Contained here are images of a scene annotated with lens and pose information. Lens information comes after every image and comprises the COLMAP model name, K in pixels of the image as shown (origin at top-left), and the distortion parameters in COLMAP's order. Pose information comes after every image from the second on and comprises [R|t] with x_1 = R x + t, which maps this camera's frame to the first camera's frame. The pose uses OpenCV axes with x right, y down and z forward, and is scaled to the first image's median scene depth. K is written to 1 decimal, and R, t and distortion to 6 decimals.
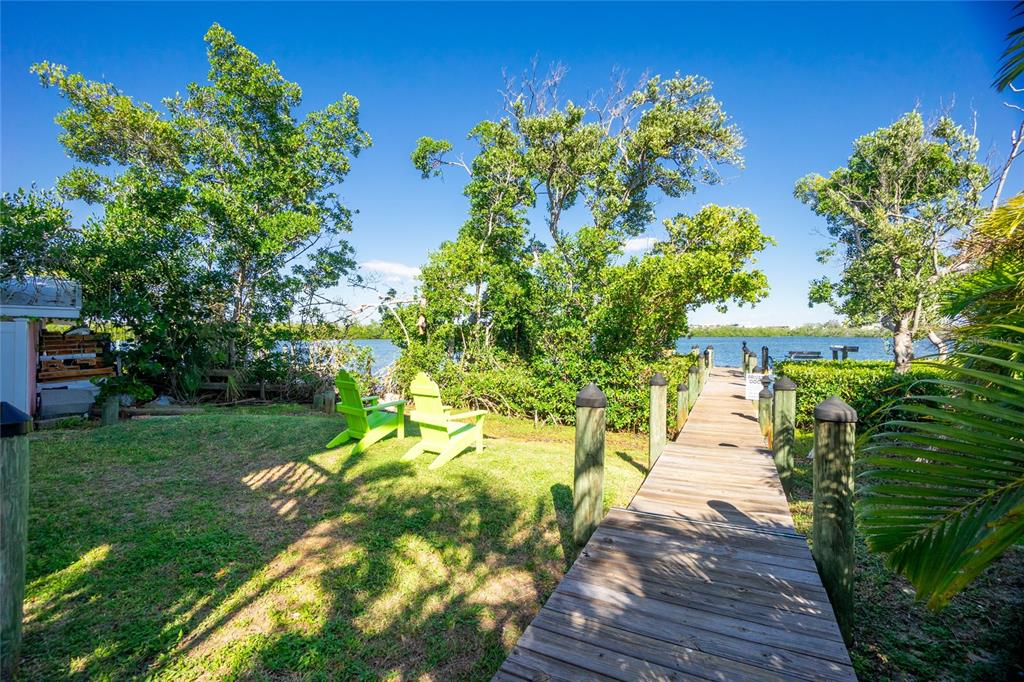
lens RADIAL K [[446.8, 0, 516.0], [0, 446.8, 334.9], [0, 0, 1]] dist [-0.055803, 0.000240]
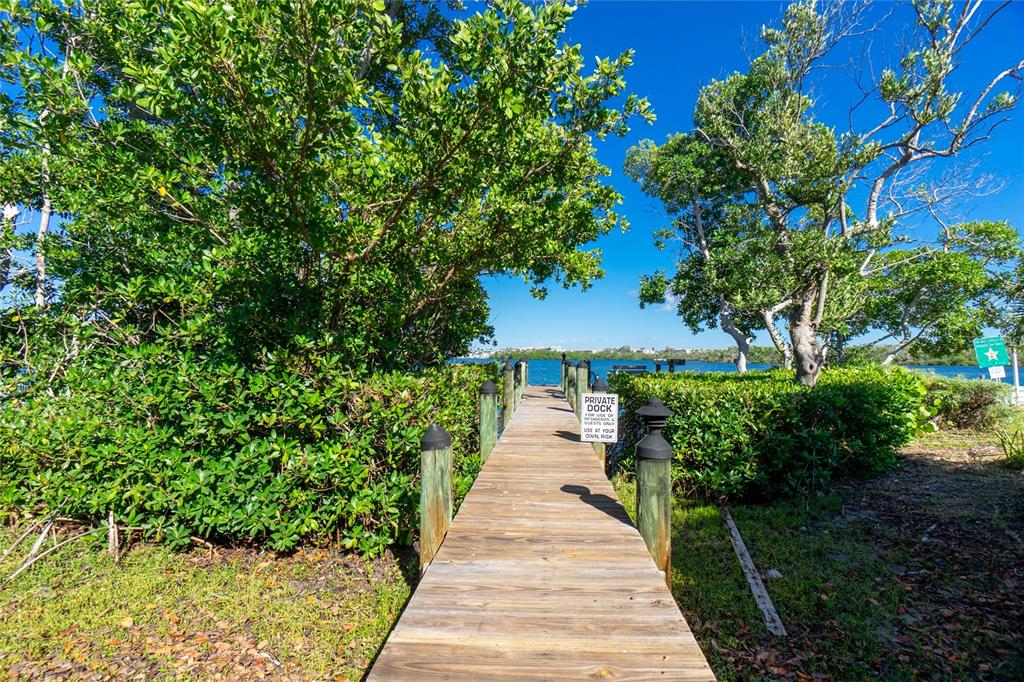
lens RADIAL K [[446.8, 0, 516.0], [0, 446.8, 334.9], [0, 0, 1]] dist [-0.055803, 0.000240]
pose [[0.925129, 0.024262, 0.378876, 0.215833], [-0.005183, 0.998670, -0.051296, 0.040424], [-0.379617, 0.045492, 0.924025, 0.470080]]
